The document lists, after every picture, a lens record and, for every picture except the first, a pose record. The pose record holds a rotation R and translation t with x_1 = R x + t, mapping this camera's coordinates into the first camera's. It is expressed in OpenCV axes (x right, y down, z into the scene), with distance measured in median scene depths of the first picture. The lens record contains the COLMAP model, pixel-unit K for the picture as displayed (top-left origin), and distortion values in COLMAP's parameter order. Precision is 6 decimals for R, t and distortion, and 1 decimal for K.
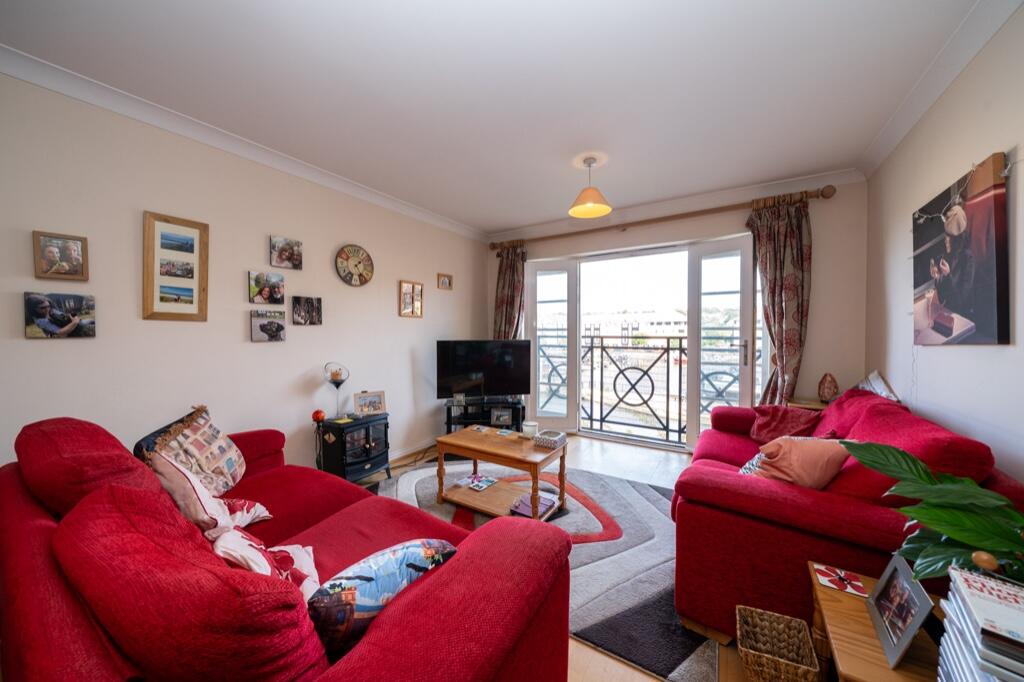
lens RADIAL K [[347.6, 0, 512.0], [0, 347.6, 341.0], [0, 0, 1]] dist [-0.001479, -0.000159]
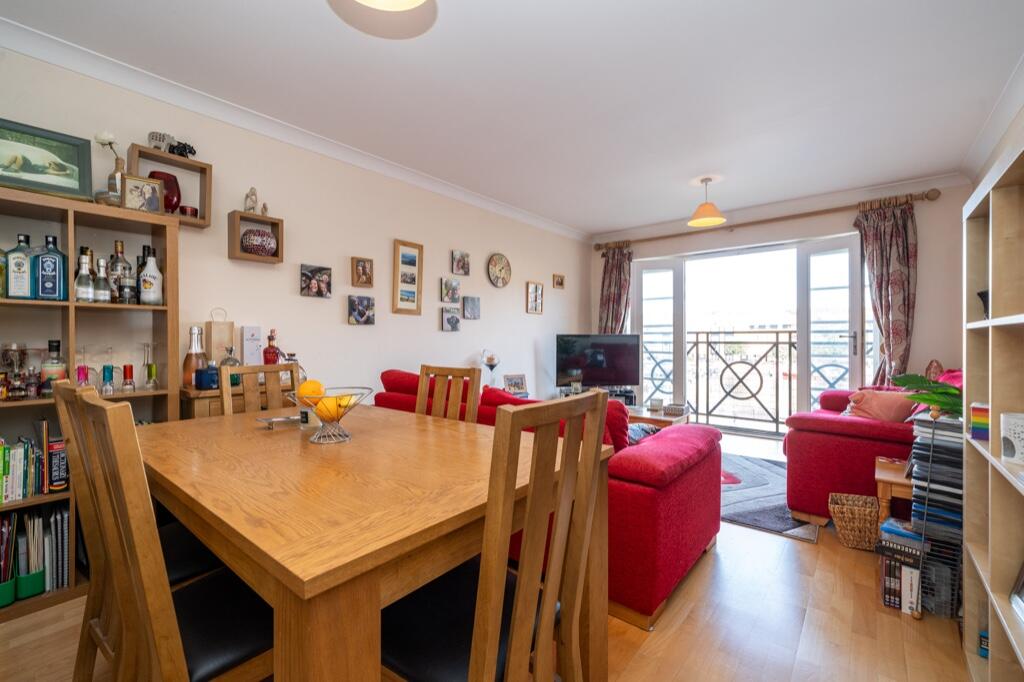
lens RADIAL K [[430.7, 0, 512.0], [0, 430.7, 341.0], [0, 0, 1]] dist [0.000734, 0.000089]
pose [[0.992396, -0.000833, -0.123080, -0.211733], [-0.001806, 0.999771, -0.021331, 0.056054], [0.123070, 0.021391, 0.992167, -0.445172]]
